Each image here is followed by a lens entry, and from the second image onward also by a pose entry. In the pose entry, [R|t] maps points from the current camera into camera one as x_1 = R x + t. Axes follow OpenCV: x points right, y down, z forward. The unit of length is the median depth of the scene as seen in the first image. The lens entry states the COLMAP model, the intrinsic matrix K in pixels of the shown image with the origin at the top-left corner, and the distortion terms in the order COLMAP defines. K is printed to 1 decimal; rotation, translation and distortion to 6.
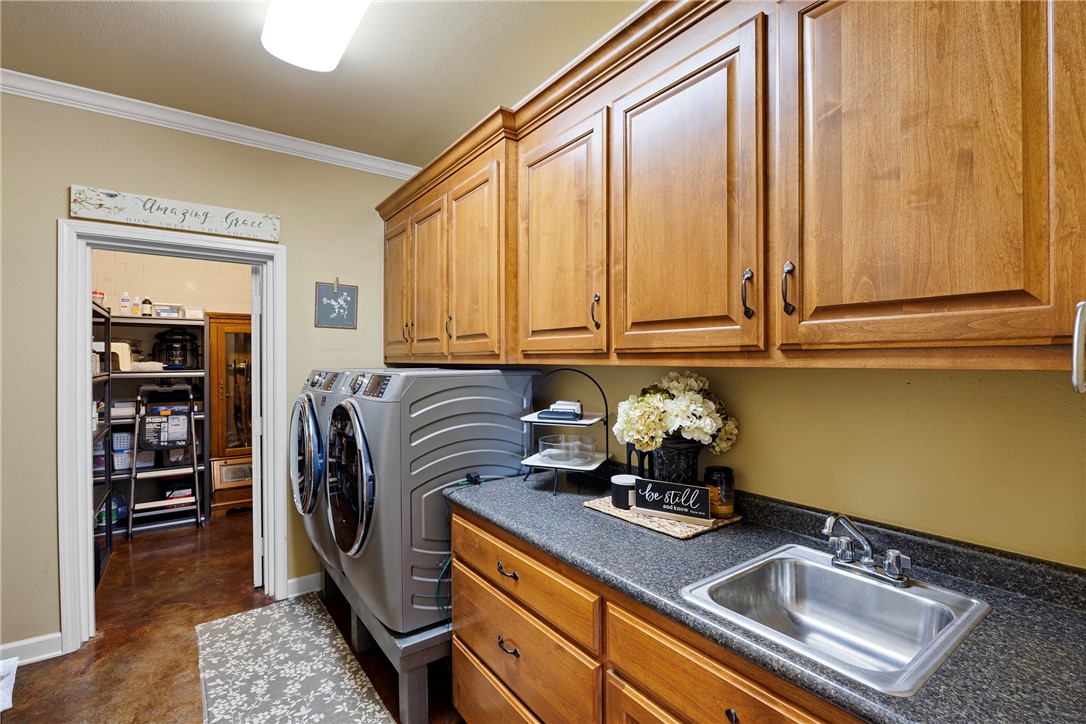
lens RADIAL K [[494.9, 0, 552.5], [0, 494.9, 363.4], [0, 0, 1]] dist [-0.016697, 0.000791]
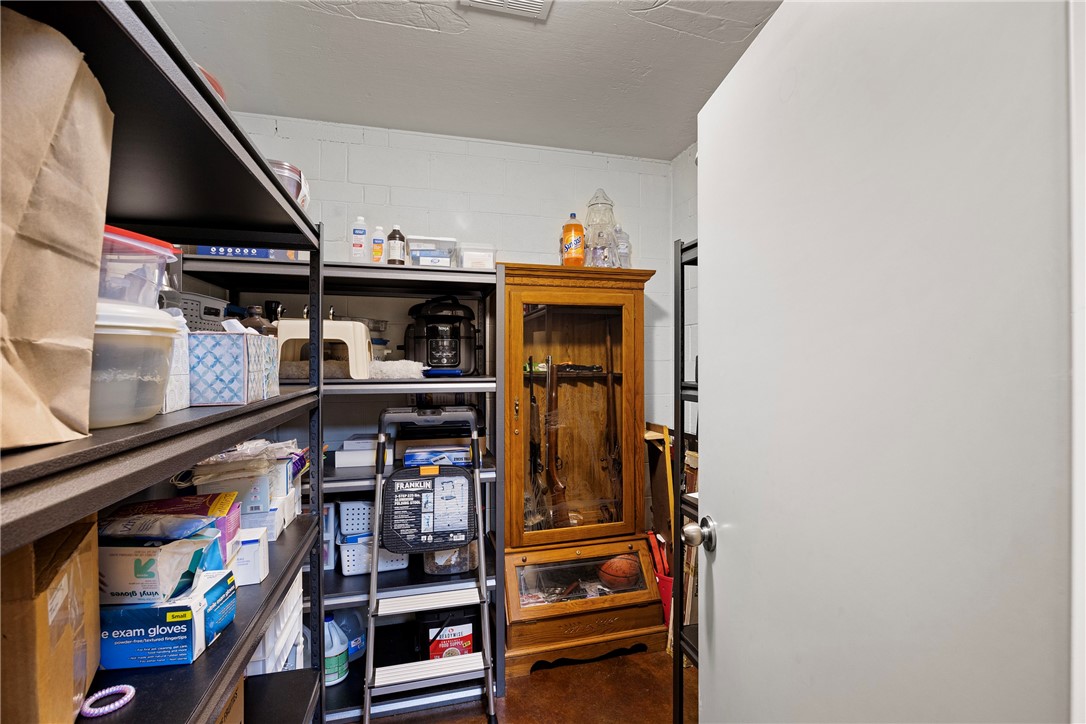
lens RADIAL K [[494.9, 0, 552.5], [0, 494.9, 363.4], [0, 0, 1]] dist [-0.016697, 0.000791]
pose [[0.928494, 0.002042, -0.371343, -0.498106], [-0.001134, 0.999996, 0.002663, -0.001893], [0.371347, -0.002051, 0.928492, 0.597078]]
